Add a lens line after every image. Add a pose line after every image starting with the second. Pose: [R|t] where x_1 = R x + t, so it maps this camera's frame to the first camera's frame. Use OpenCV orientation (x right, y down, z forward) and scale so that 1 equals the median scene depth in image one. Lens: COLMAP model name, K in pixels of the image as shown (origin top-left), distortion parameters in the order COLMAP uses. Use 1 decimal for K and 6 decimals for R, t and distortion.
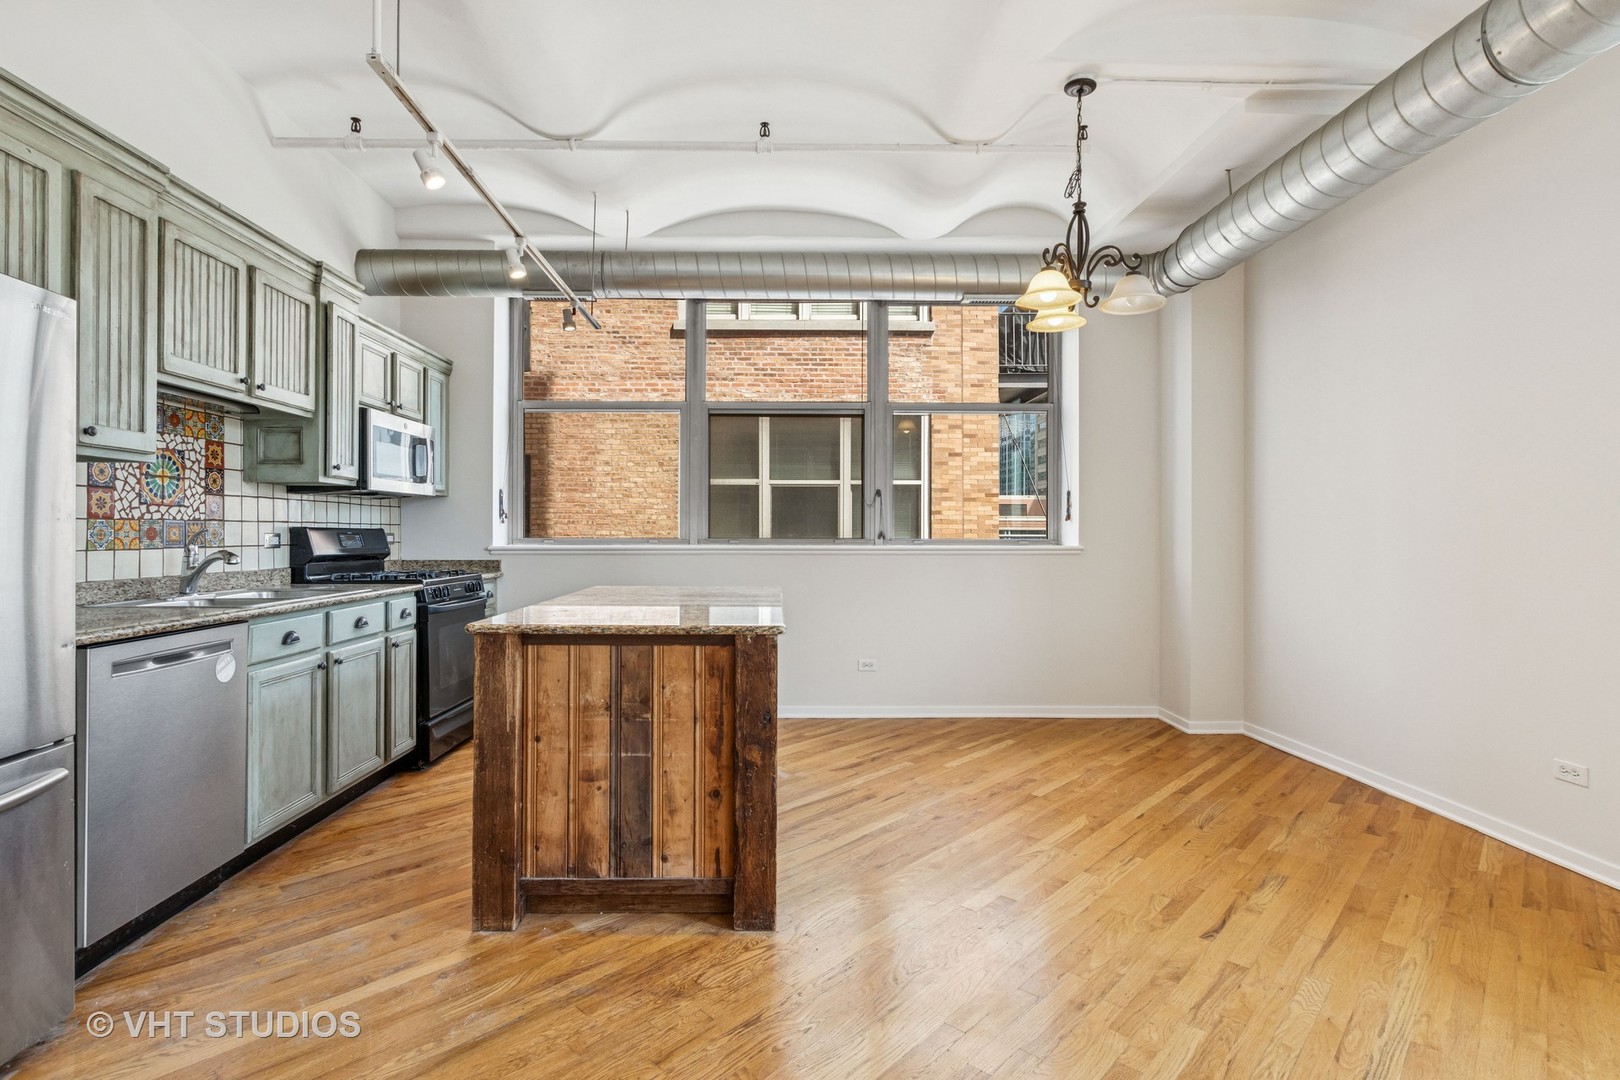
lens RADIAL K [[781.7, 0, 782.2], [0, 781.7, 531.4], [0, 0, 1]] dist [0.002927, -0.000920]
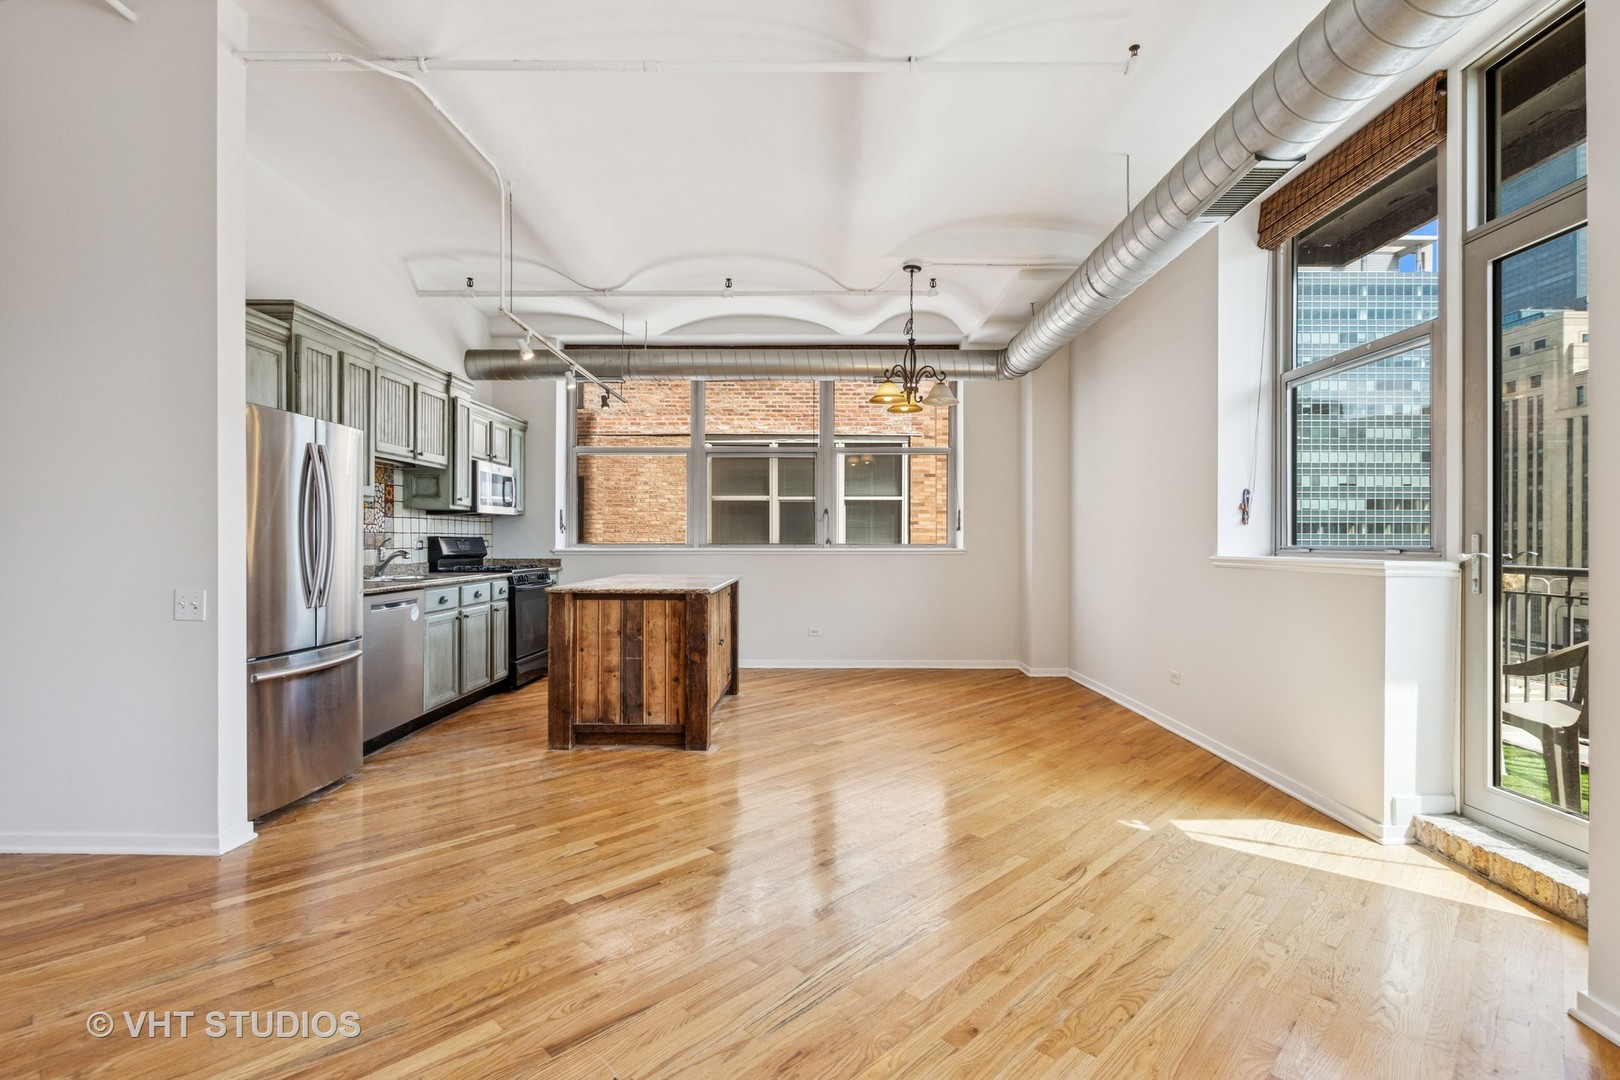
lens RADIAL K [[750.1, 0, 815.0], [0, 750.1, 540.8], [0, 0, 1]] dist [-0.001722, 0.000727]
pose [[0.999858, -0.000988, -0.016828, 0.203004], [0.001049, 0.999993, 0.003659, -0.001705], [0.016825, -0.003676, 0.999852, -0.579036]]
